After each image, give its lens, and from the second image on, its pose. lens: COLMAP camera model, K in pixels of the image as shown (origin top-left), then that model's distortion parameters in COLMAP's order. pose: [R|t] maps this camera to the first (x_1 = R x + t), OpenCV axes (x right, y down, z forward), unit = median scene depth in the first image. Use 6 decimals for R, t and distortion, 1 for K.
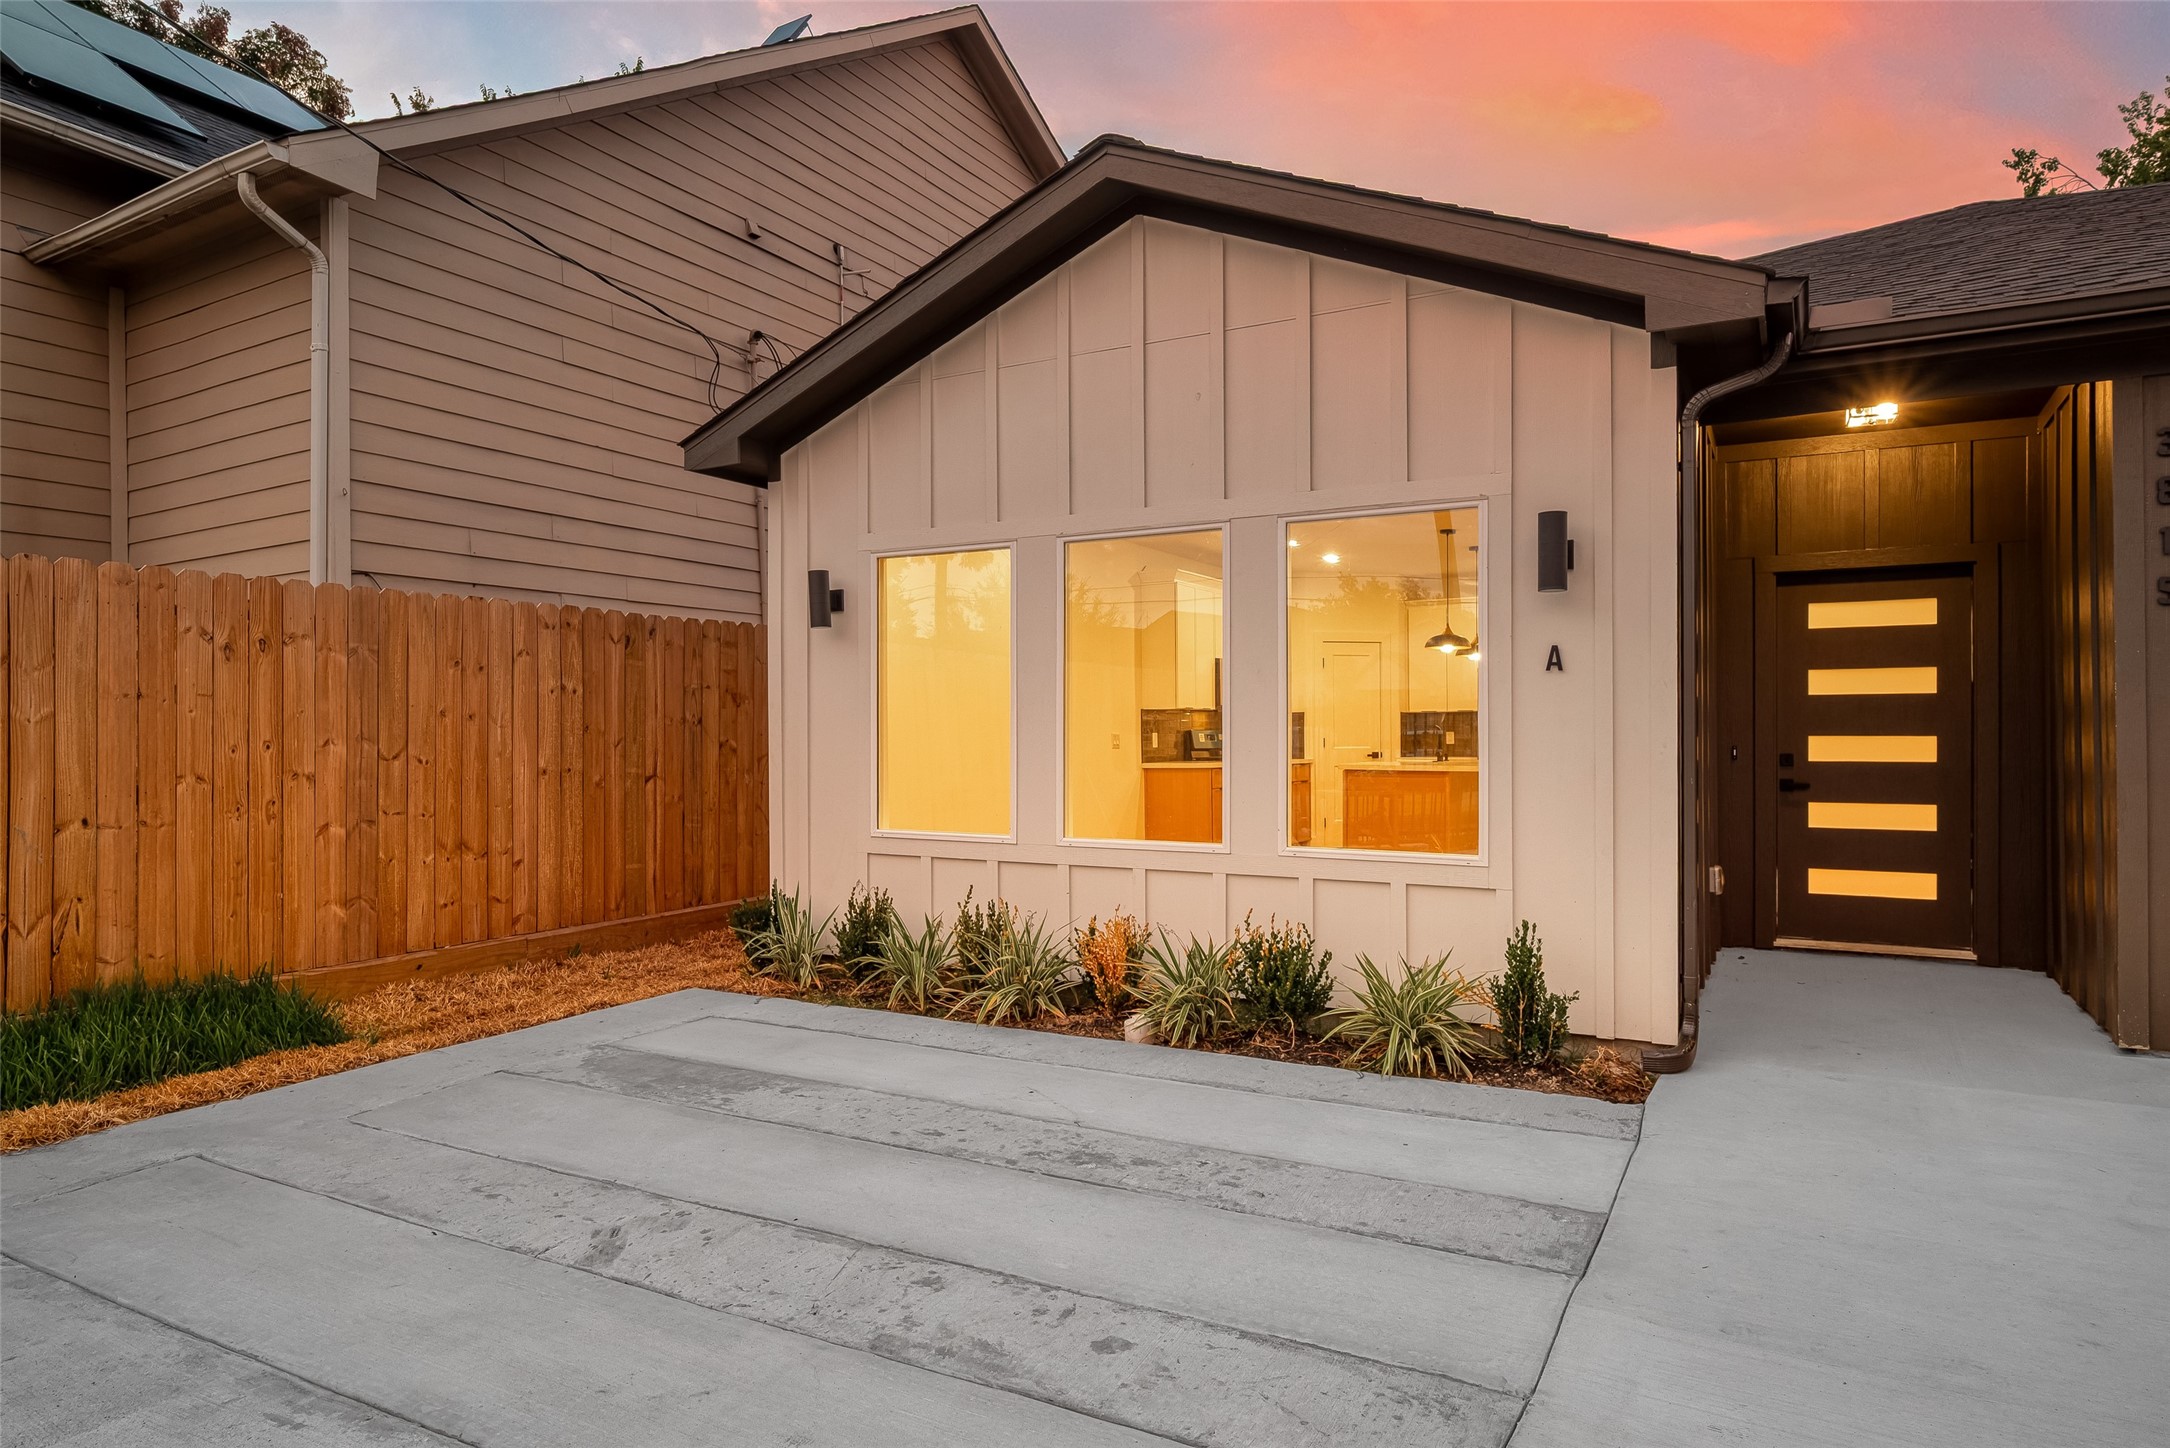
lens RADIAL K [[1241.0, 0, 1077.4], [0, 1241.0, 727.0], [0, 0, 1]] dist [0.000214, 0.000860]
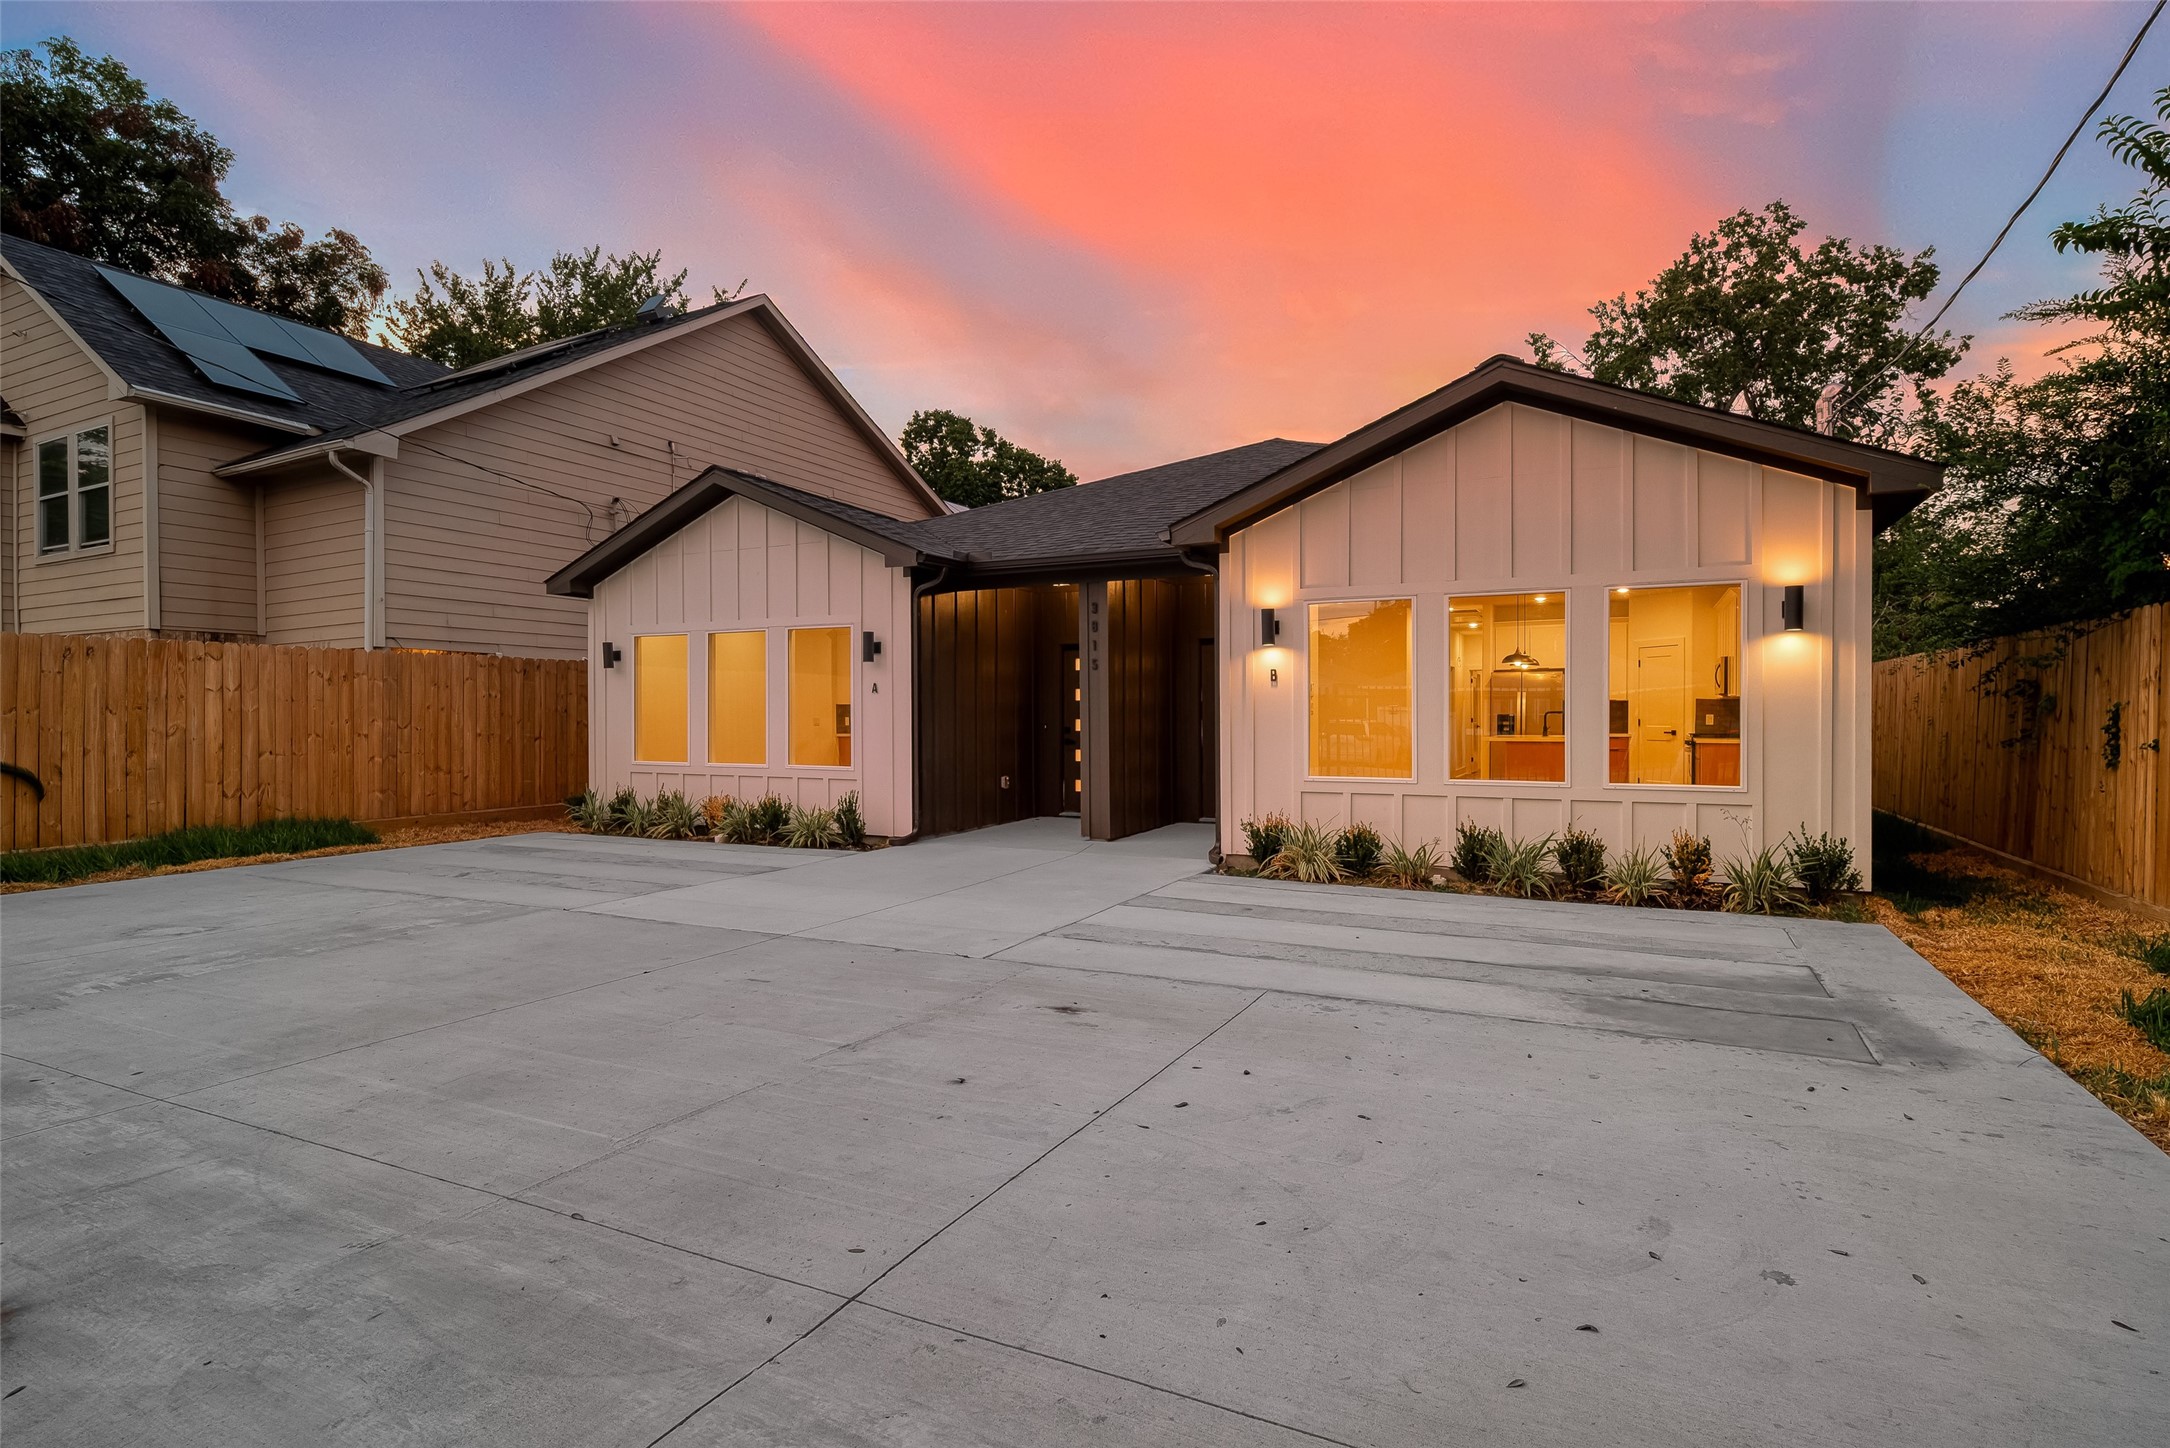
lens RADIAL K [[1052.0, 0, 1090.8], [0, 1052.0, 720.2], [0, 0, 1]] dist [0.000876, 0.000904]
pose [[0.998430, 0.002629, 0.055960, 0.536048], [-0.002989, 0.999975, 0.006361, -0.003491], [-0.055942, -0.006518, 0.998413, -0.892871]]
